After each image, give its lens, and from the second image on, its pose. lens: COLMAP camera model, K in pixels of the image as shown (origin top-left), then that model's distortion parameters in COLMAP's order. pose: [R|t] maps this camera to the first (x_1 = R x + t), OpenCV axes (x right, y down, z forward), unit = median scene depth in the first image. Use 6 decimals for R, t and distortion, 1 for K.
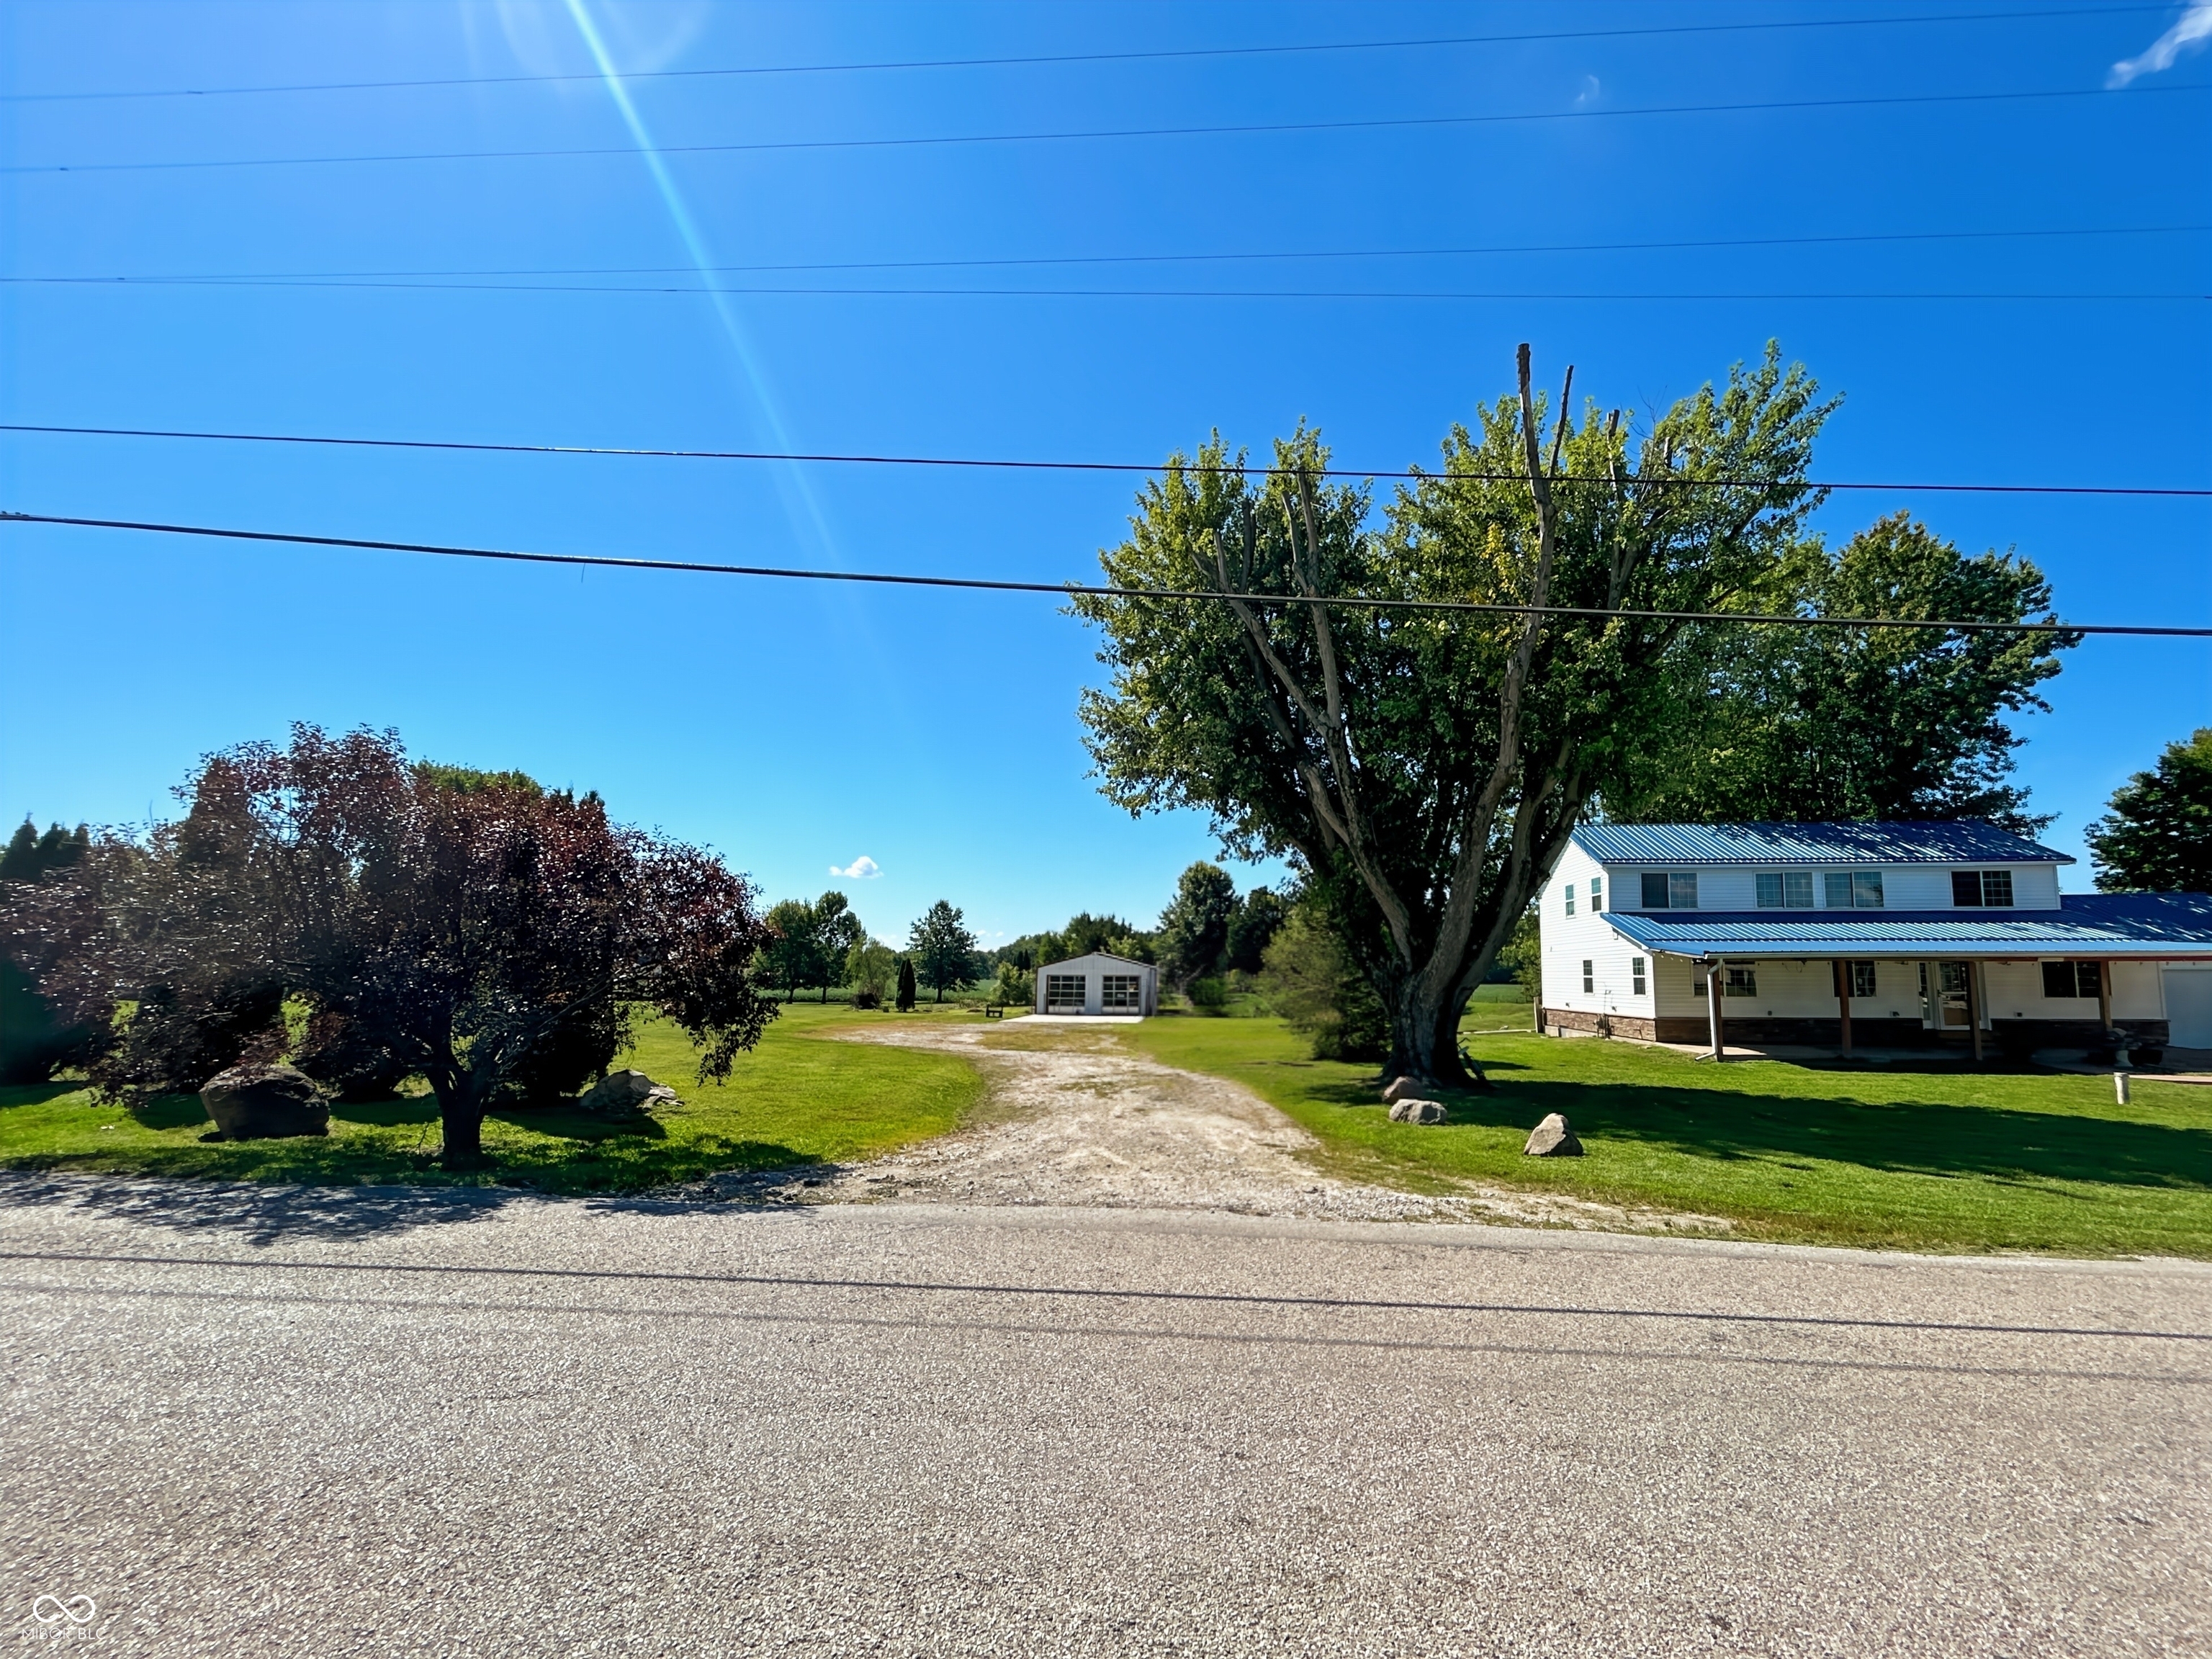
lens RADIAL K [[963.2, 0, 1120.4], [0, 963.2, 766.7], [0, 0, 1]] dist [0.030279, -0.002923]
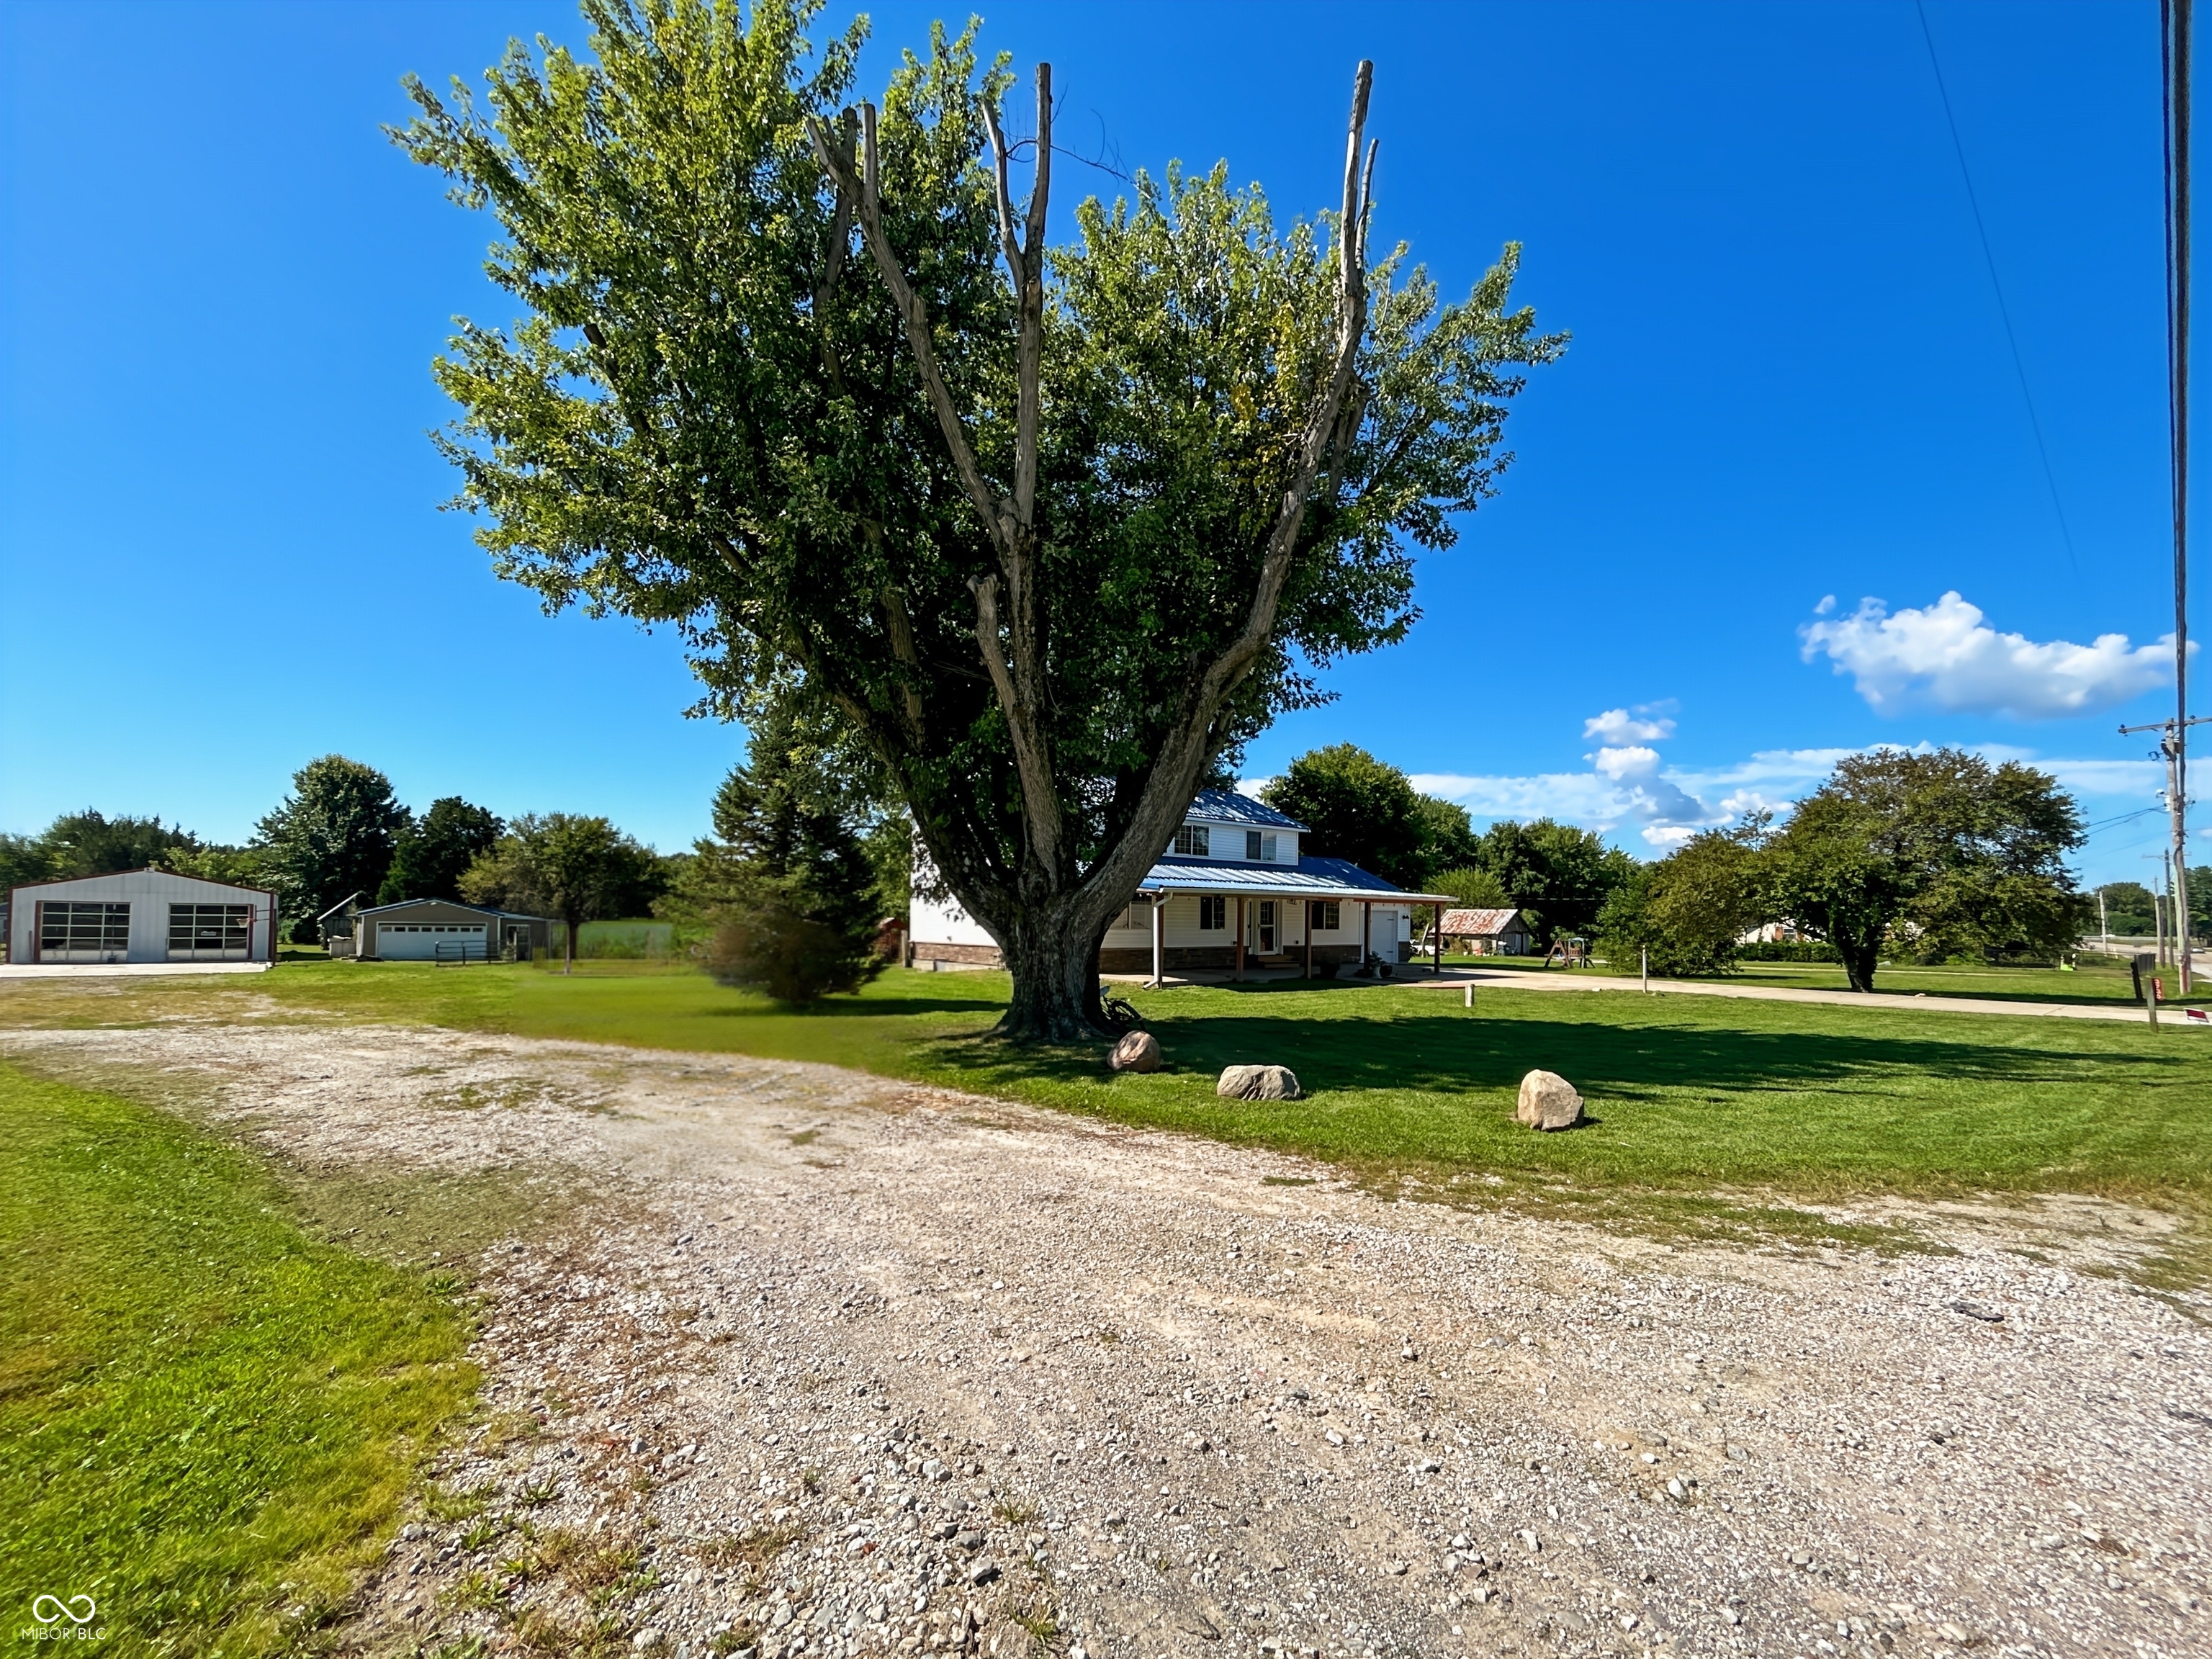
lens RADIAL K [[963.2, 0, 1086.5], [0, 963.2, 909.4], [0, 0, 1]] dist [0.030279, -0.002923]
pose [[0.709601, 0.017877, 0.704377, -0.040599], [-0.161851, 0.977083, 0.138252, 0.022430], [-0.685763, -0.212108, 0.696232, 0.088855]]
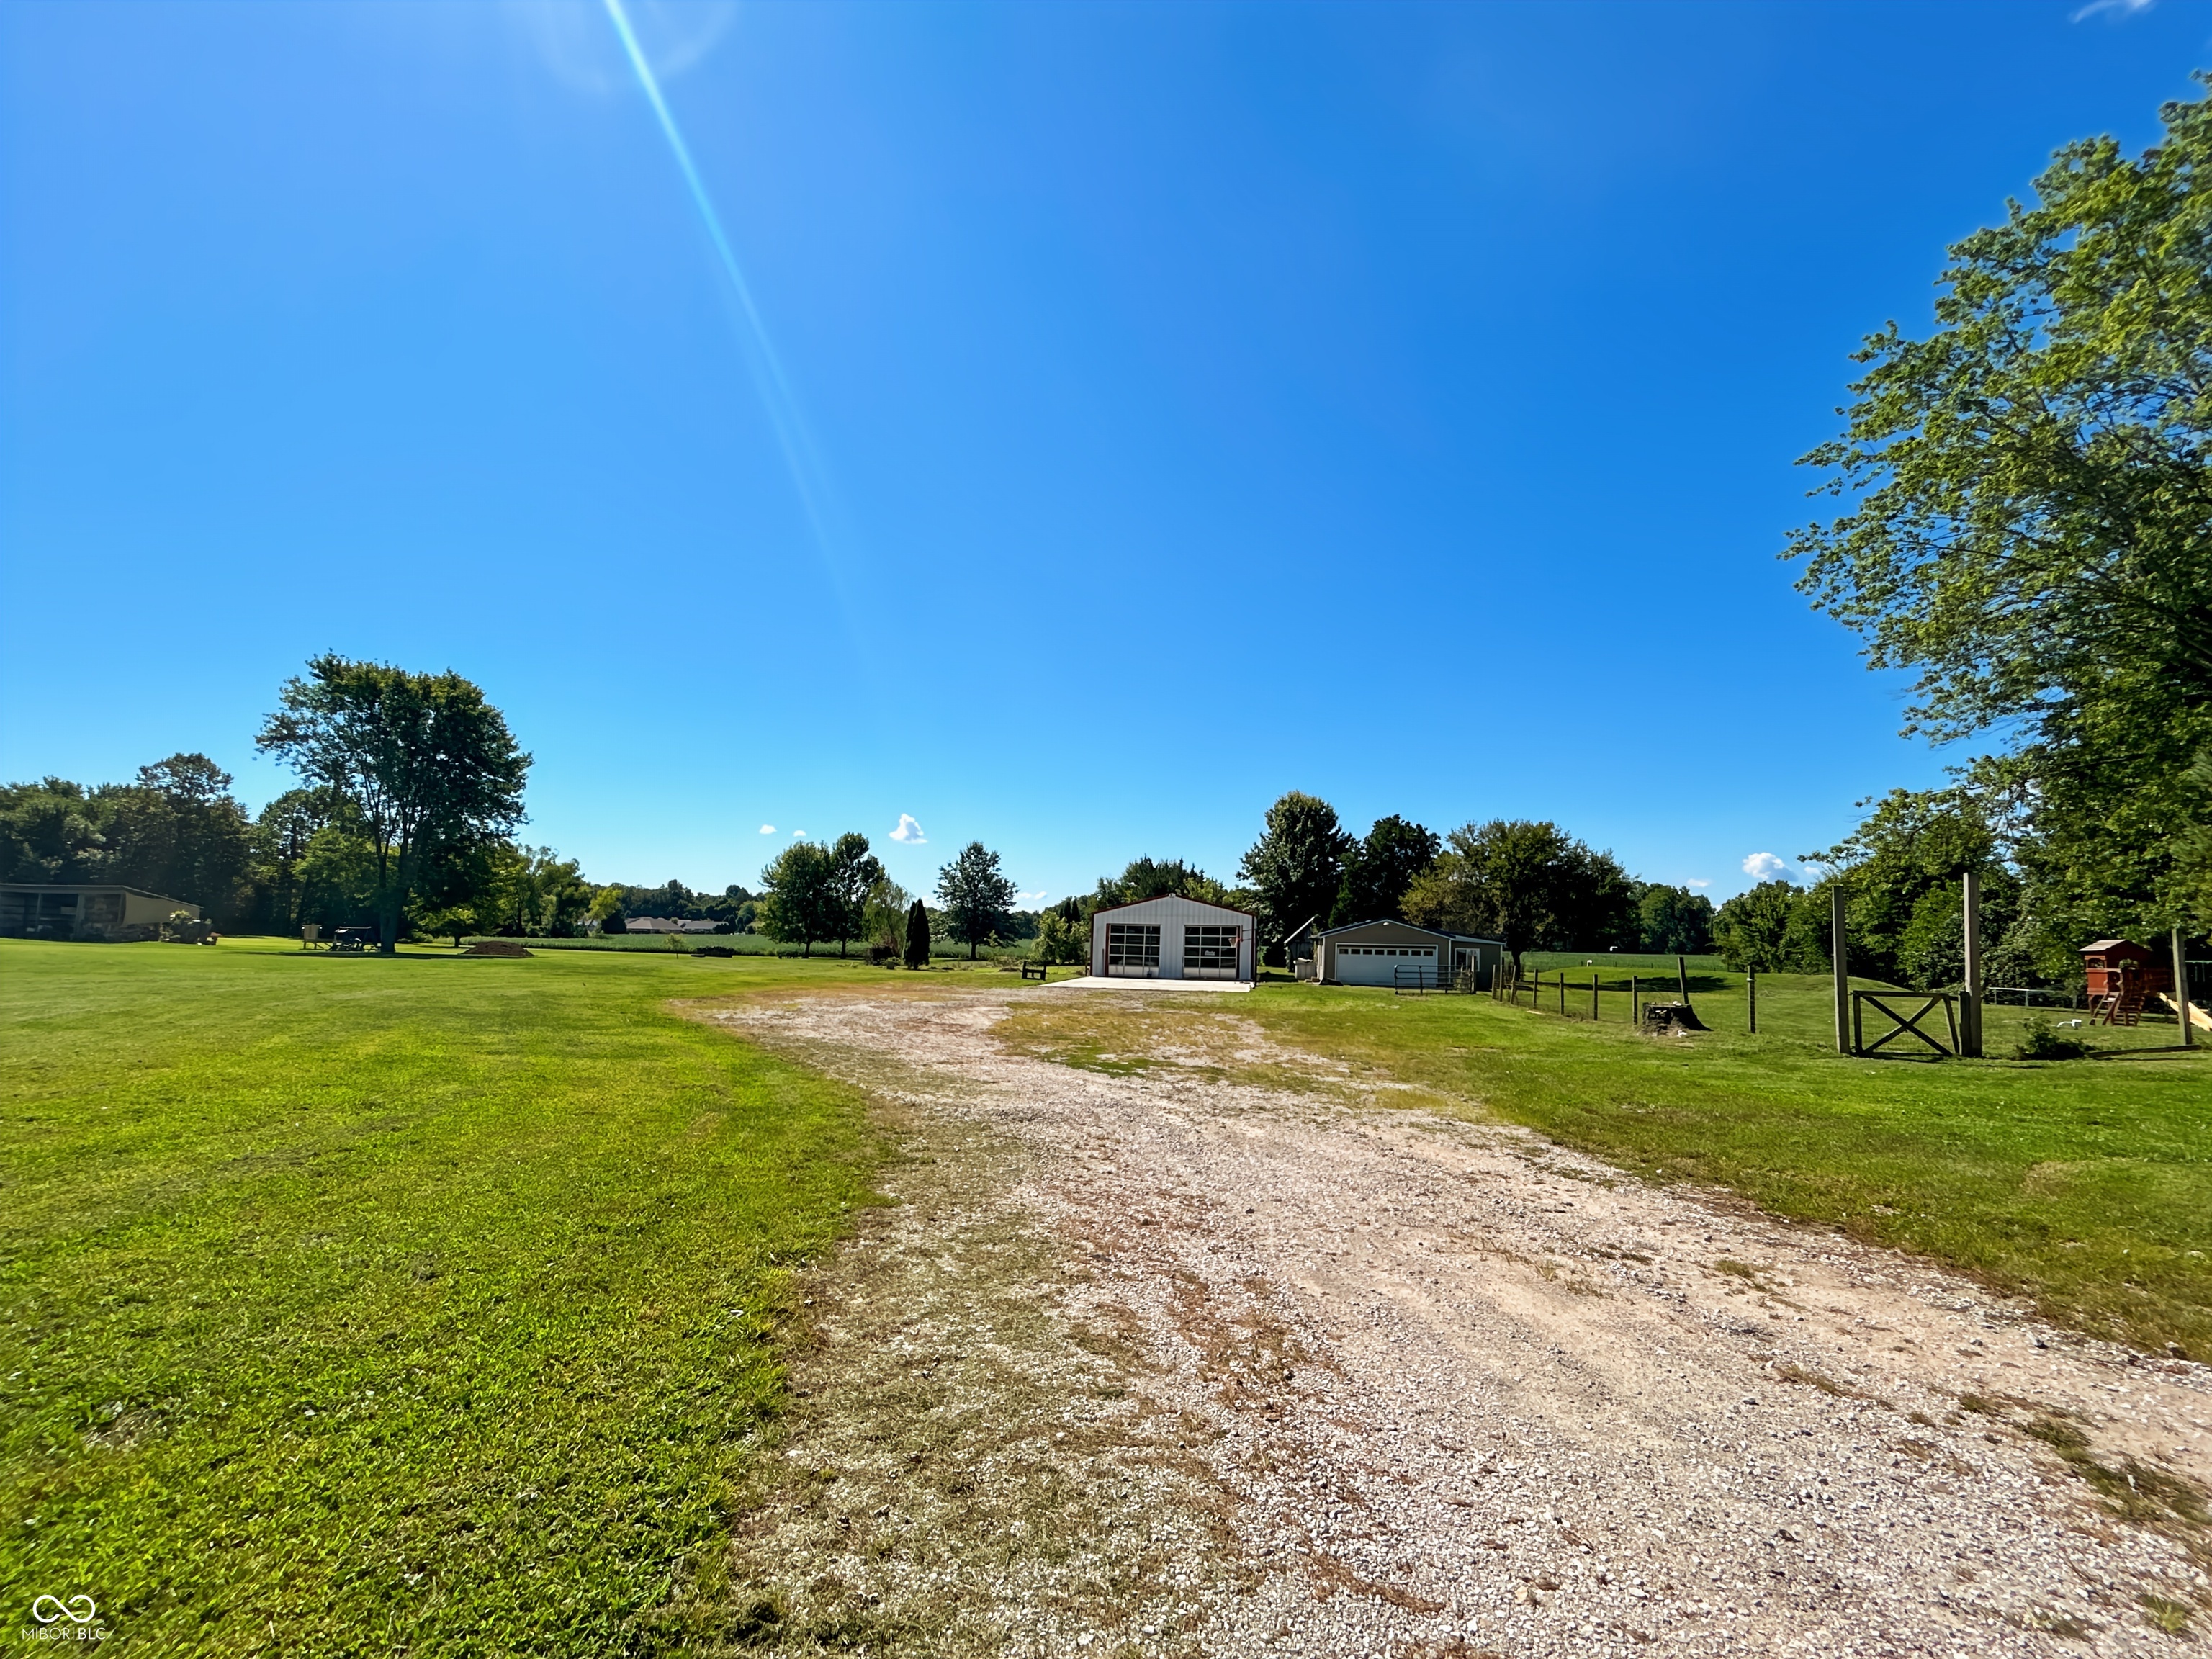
lens RADIAL K [[963.2, 0, 1118.3], [0, 963.2, 864.2], [0, 0, 1]] dist [0.030279, -0.002923]
pose [[0.998821, 0.012435, -0.046921, -0.028924], [-0.005968, 0.990756, 0.135521, 0.060710], [0.048172, -0.135082, 0.989663, 0.240166]]
